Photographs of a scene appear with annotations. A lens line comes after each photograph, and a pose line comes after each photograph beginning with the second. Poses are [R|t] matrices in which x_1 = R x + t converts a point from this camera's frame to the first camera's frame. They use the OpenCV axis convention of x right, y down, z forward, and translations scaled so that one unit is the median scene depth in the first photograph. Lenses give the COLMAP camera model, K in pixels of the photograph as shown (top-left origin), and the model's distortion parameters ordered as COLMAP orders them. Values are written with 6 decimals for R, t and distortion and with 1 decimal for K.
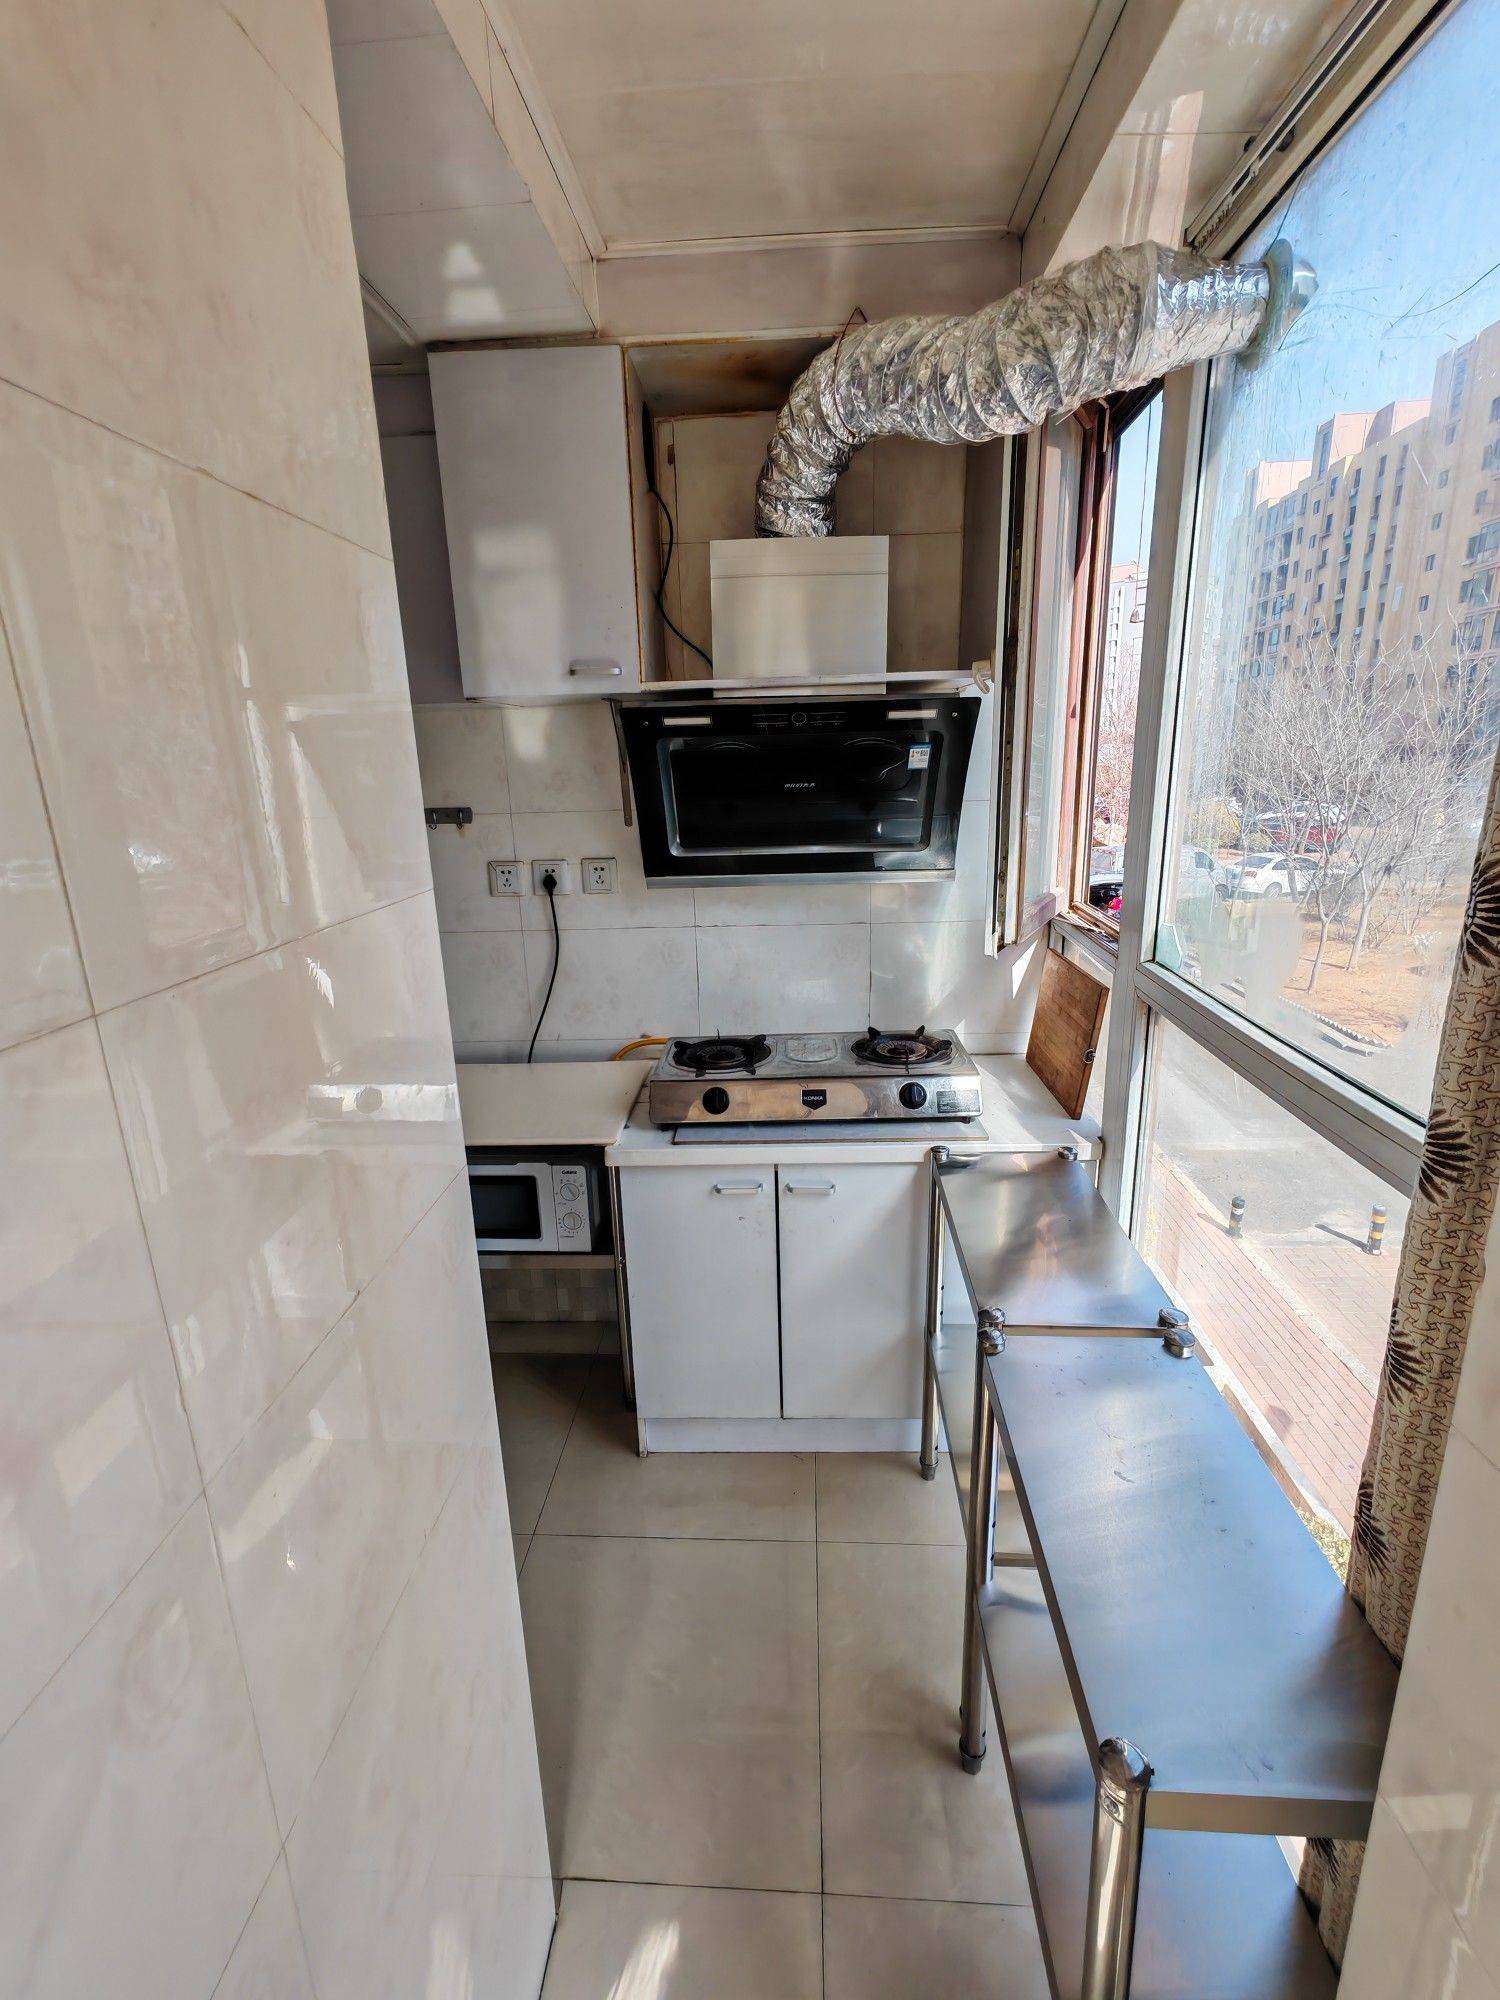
lens RADIAL K [[901.8, 0, 753.5], [0, 901.8, 997.2], [0, 0, 1]] dist [0.005057, 0.000475]
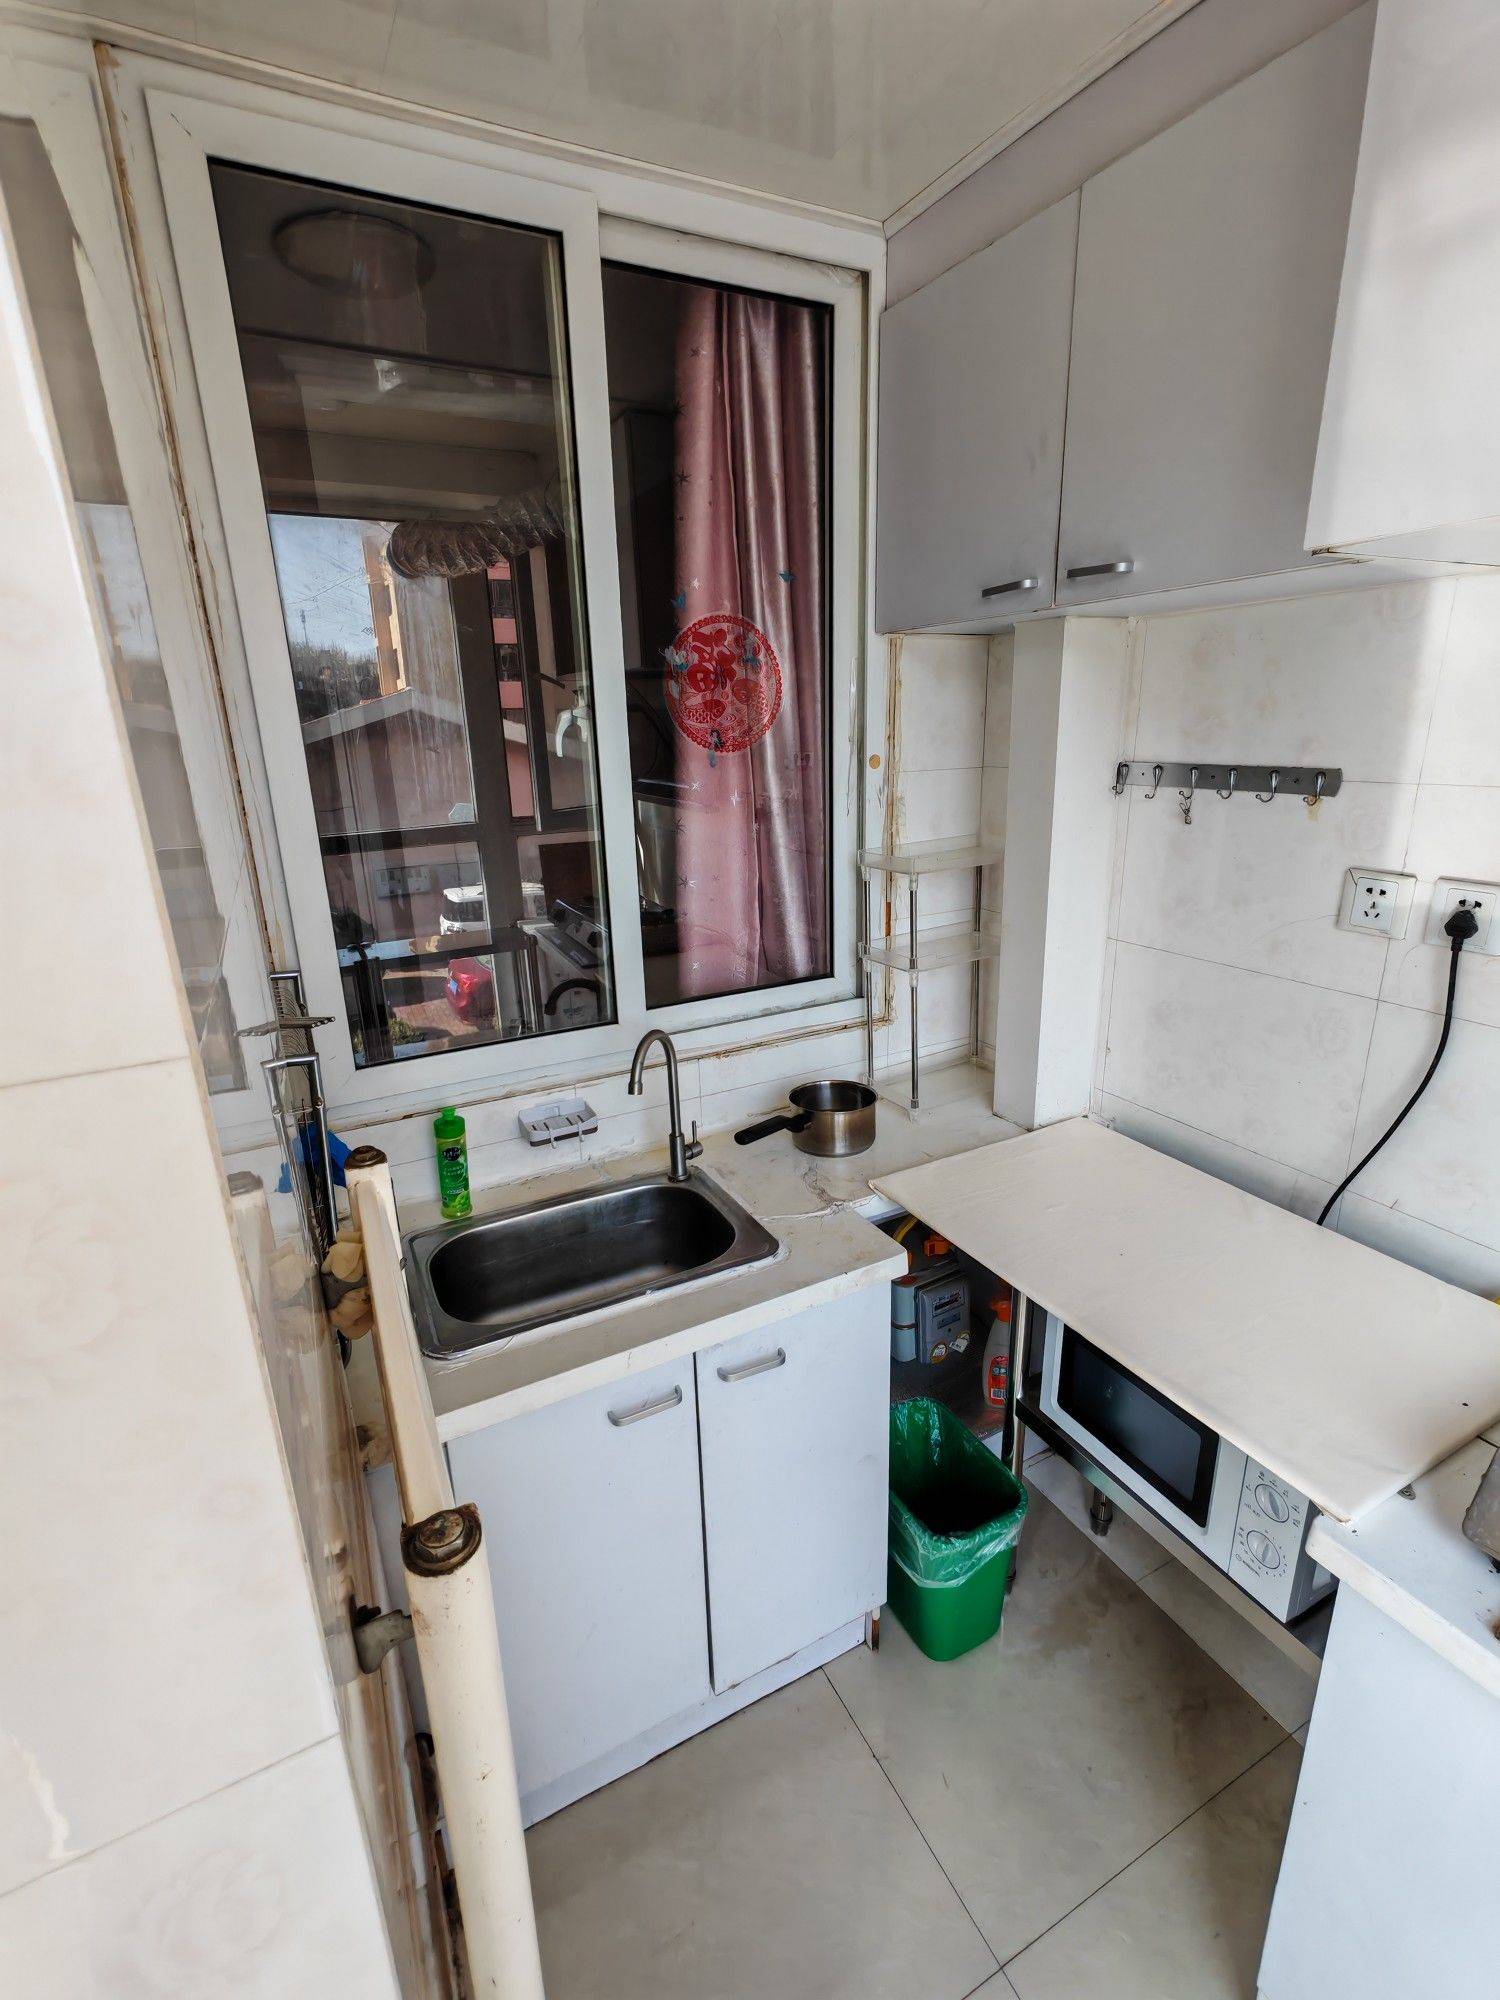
lens RADIAL K [[901.8, 0, 748.4], [0, 901.8, 993.7], [0, 0, 1]] dist [0.005057, 0.000475]
pose [[0.507603, 0.260262, -0.821342, -0.000053], [-0.218164, 0.961044, 0.169701, -0.088707], [0.833513, 0.093046, 0.544609, 0.388665]]
